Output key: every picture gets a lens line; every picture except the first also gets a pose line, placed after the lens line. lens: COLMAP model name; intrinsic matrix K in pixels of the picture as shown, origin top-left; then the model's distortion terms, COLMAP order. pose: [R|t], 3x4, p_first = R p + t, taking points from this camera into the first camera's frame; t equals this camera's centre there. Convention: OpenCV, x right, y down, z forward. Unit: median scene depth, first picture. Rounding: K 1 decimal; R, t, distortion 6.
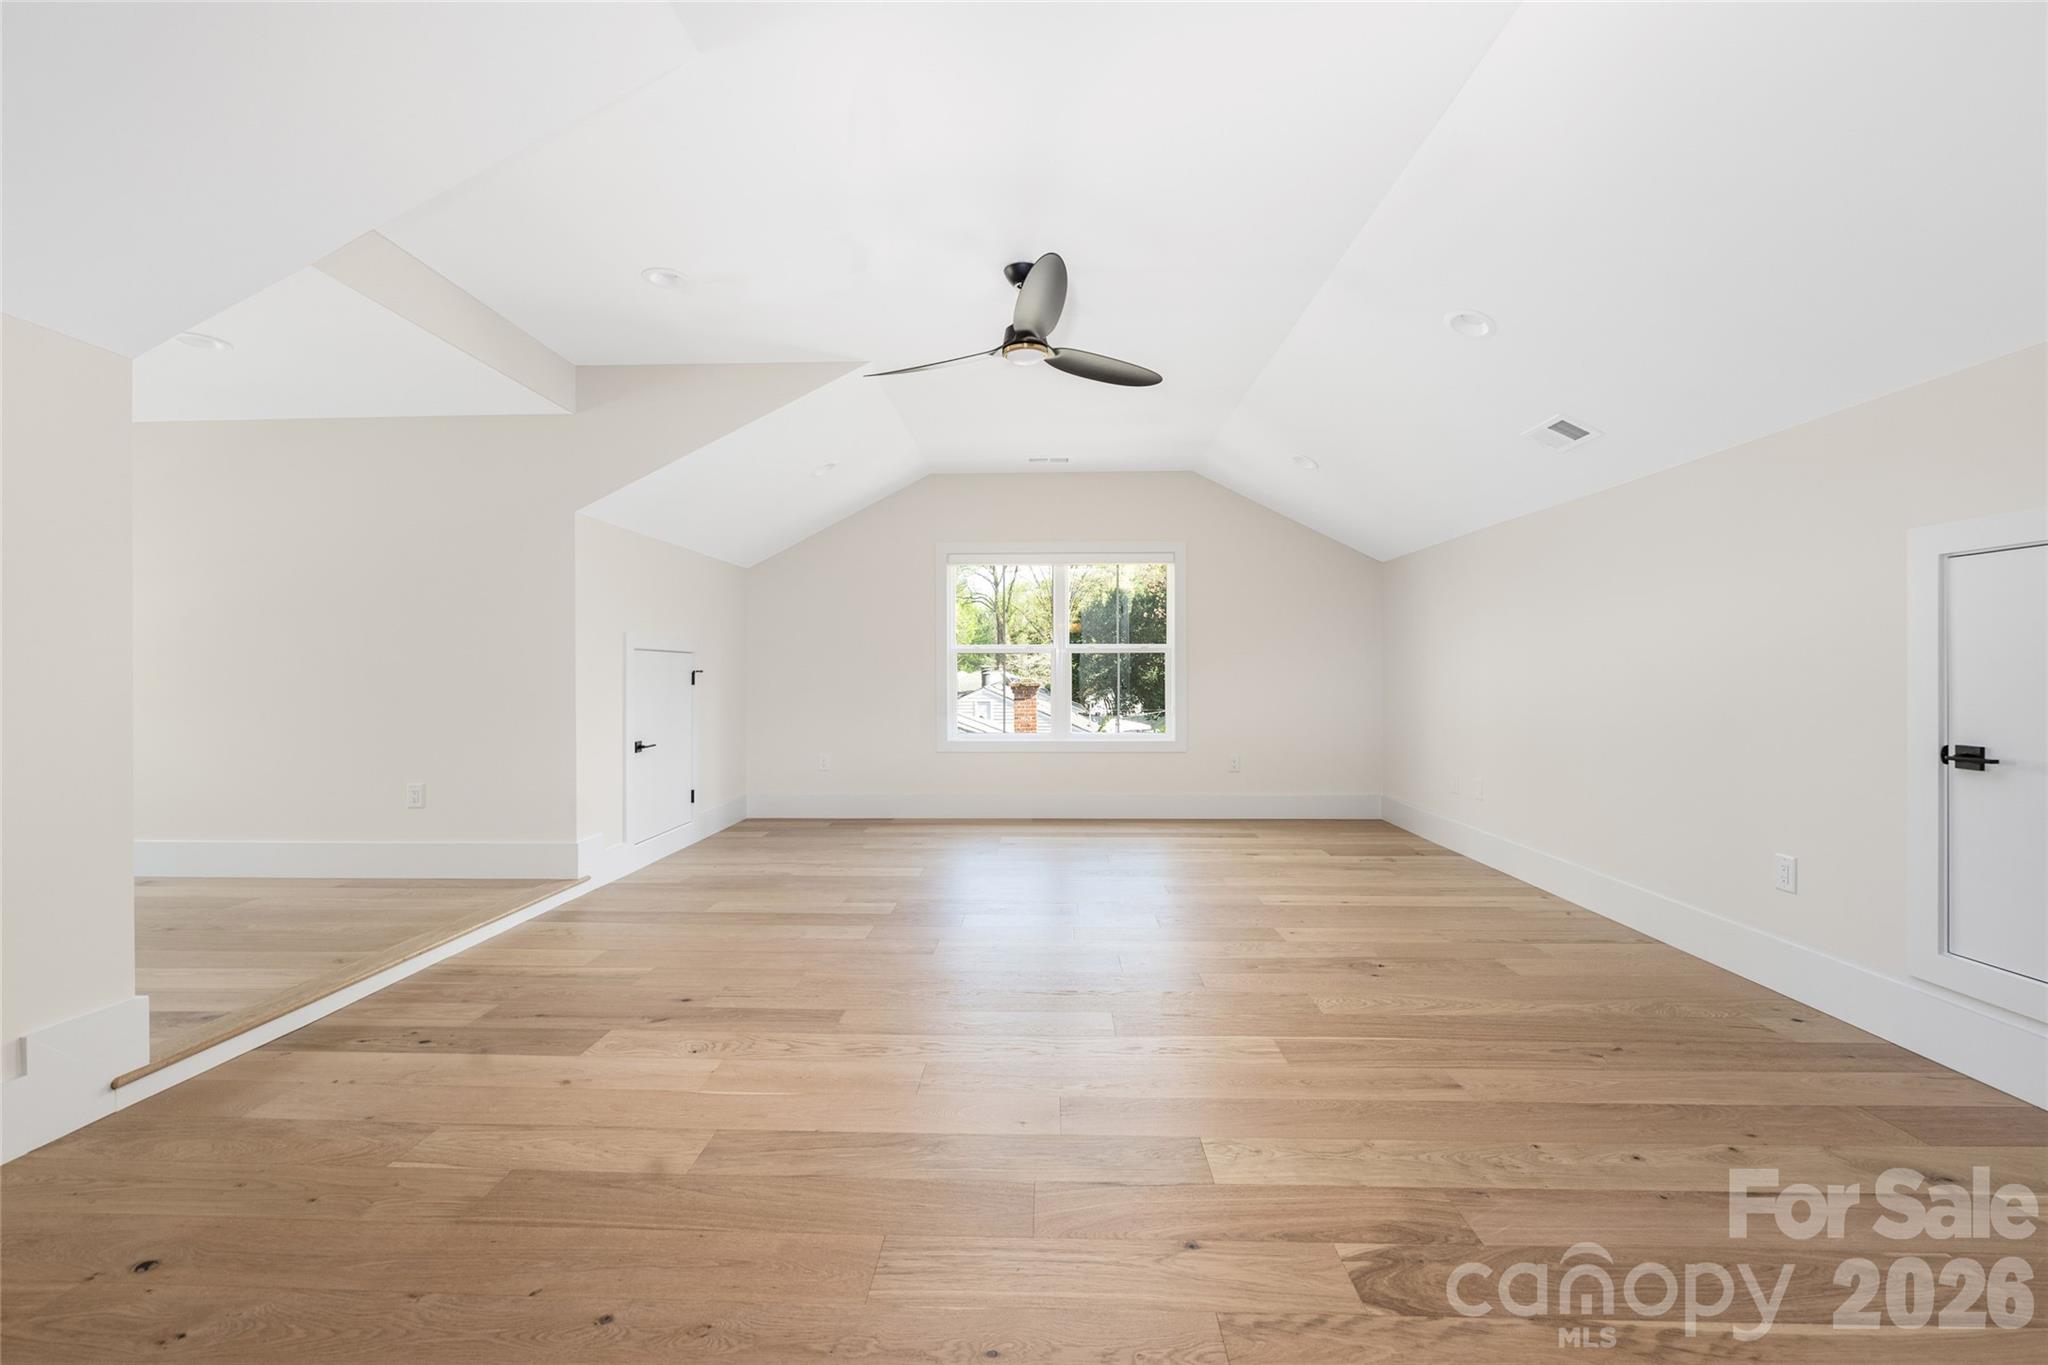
lens RADIAL K [[834.6, 0, 1016.3], [0, 834.6, 682.3], [0, 0, 1]] dist [0.001755, 0.000900]
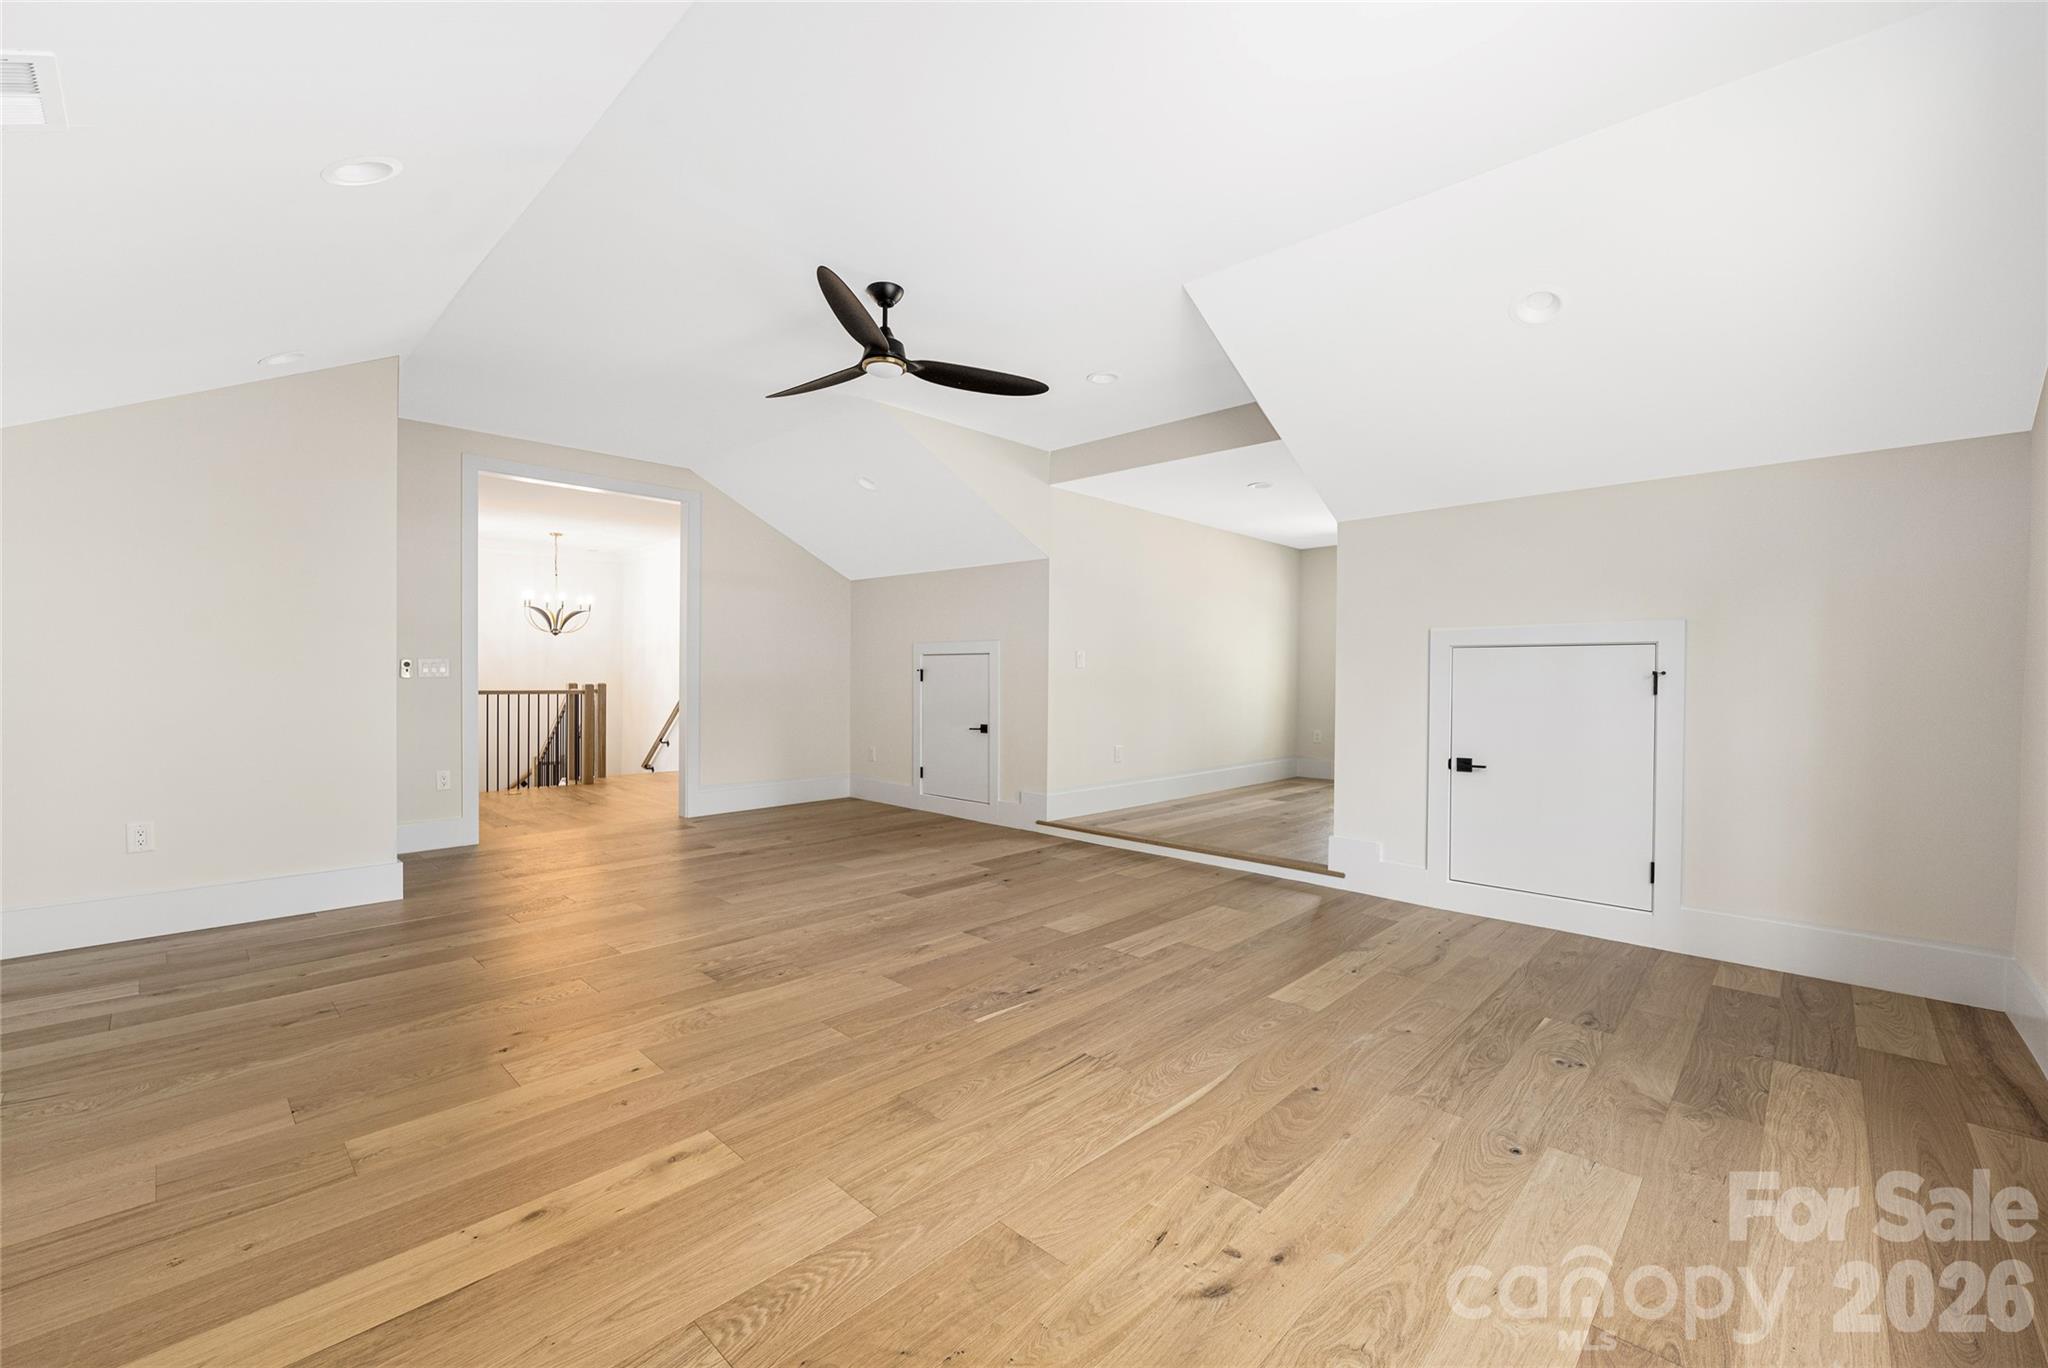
lens RADIAL K [[834.6, 0, 1016.6], [0, 834.6, 681.0], [0, 0, 1]] dist [0.001755, 0.000900]
pose [[-0.676113, -0.001708, -0.736796, 0.543804], [-0.011004, 0.999909, 0.007779, -0.007947], [0.736716, 0.013367, -0.676070, 1.485526]]
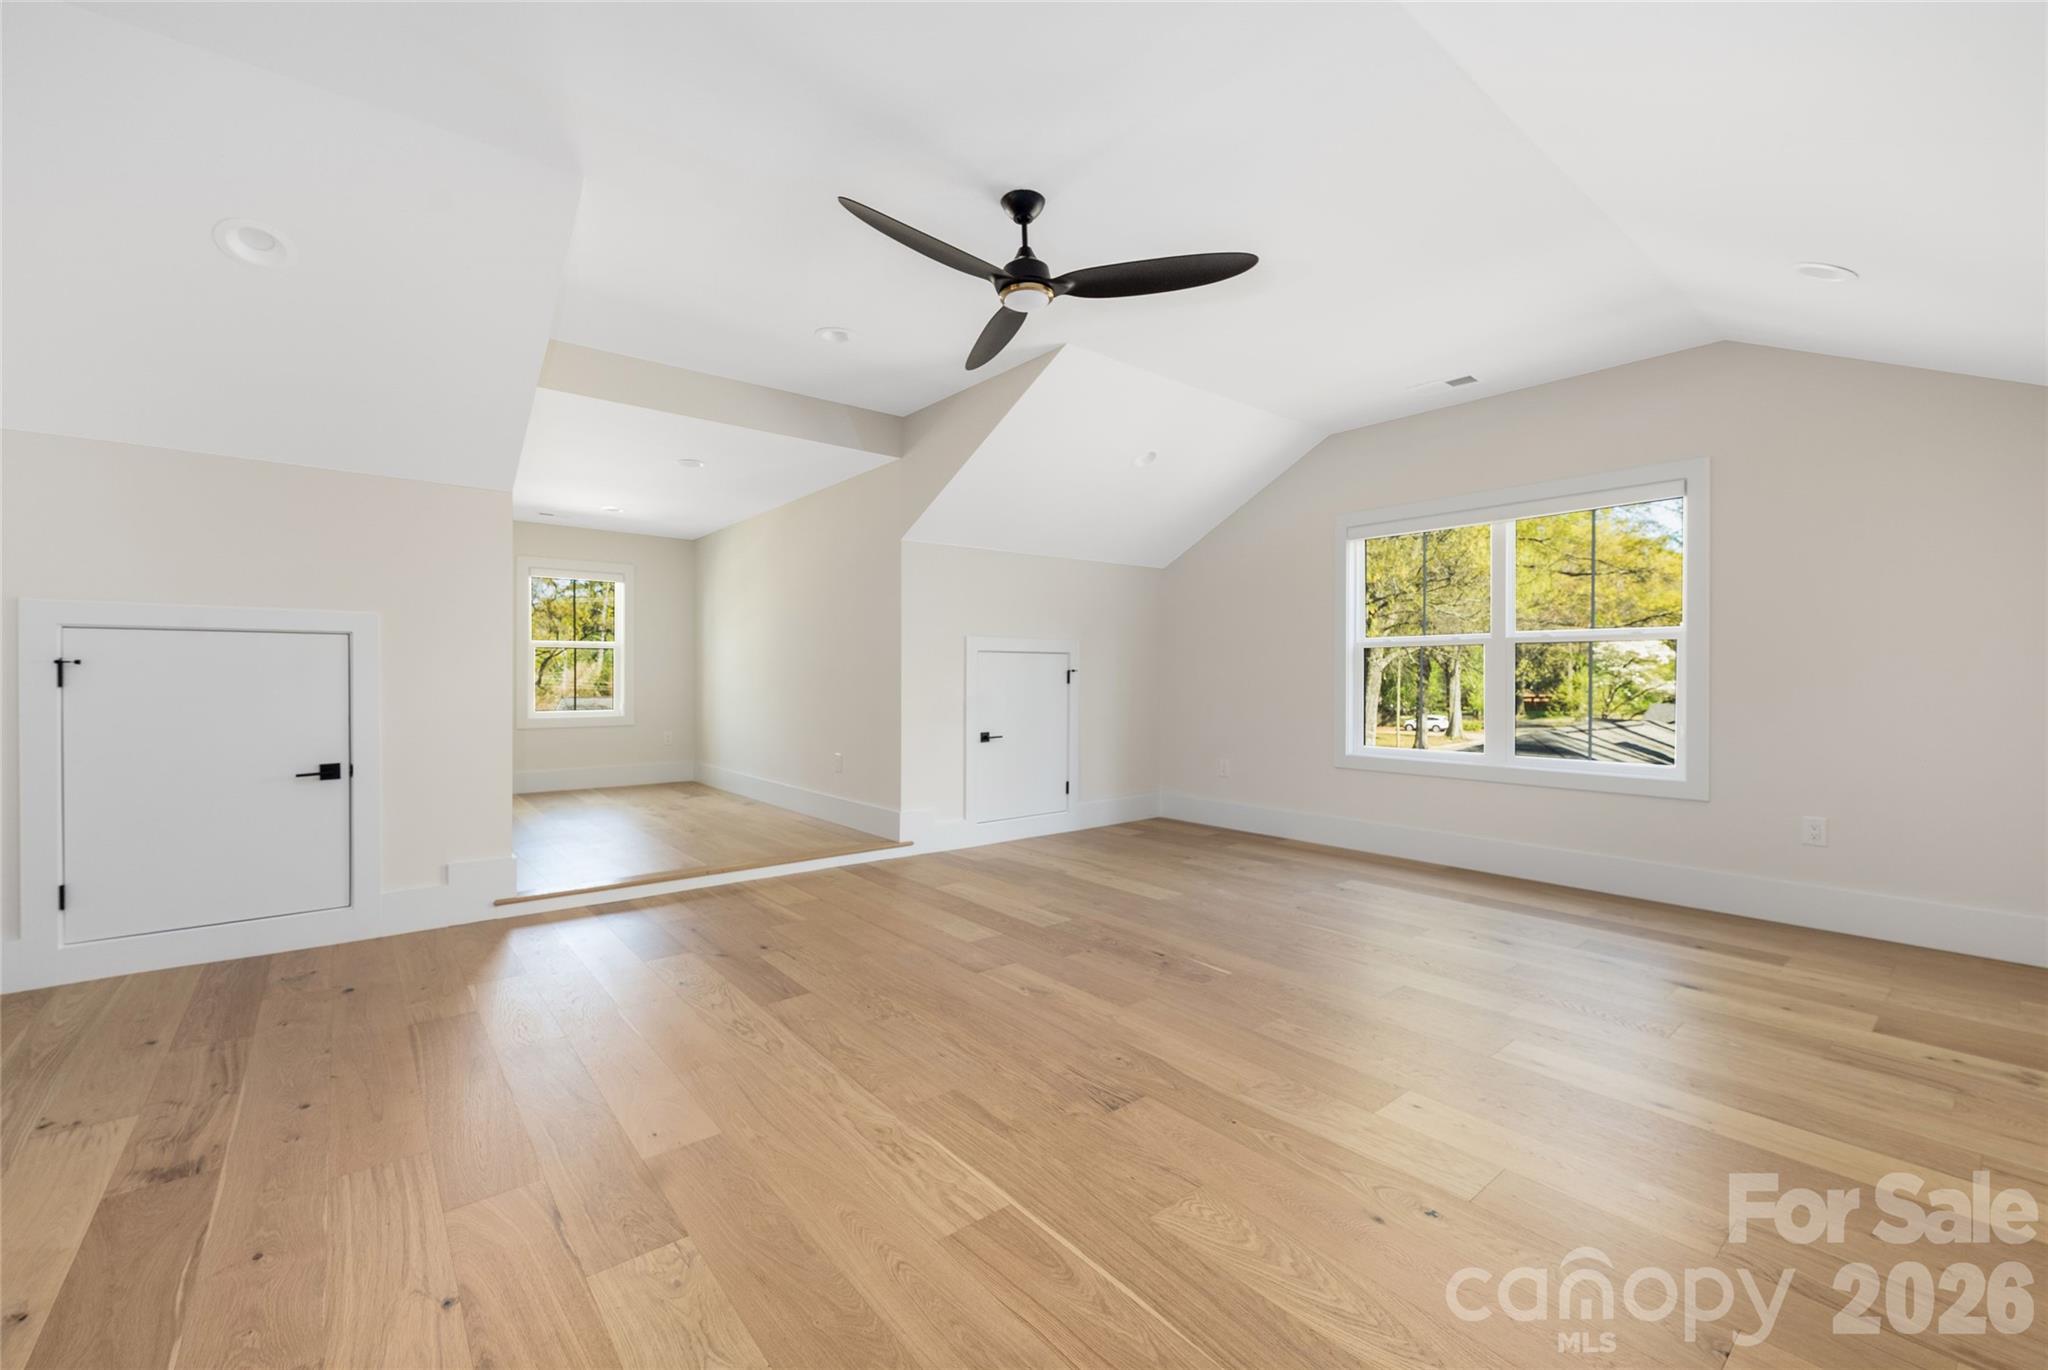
lens RADIAL K [[834.6, 0, 1023.8], [0, 834.6, 678.8], [0, 0, 1]] dist [0.001755, 0.000900]
pose [[0.656910, 0.004566, -0.753955, 0.531867], [-0.005810, 0.999983, 0.000994, -0.004247], [0.753946, 0.003728, 0.656925, 0.354354]]
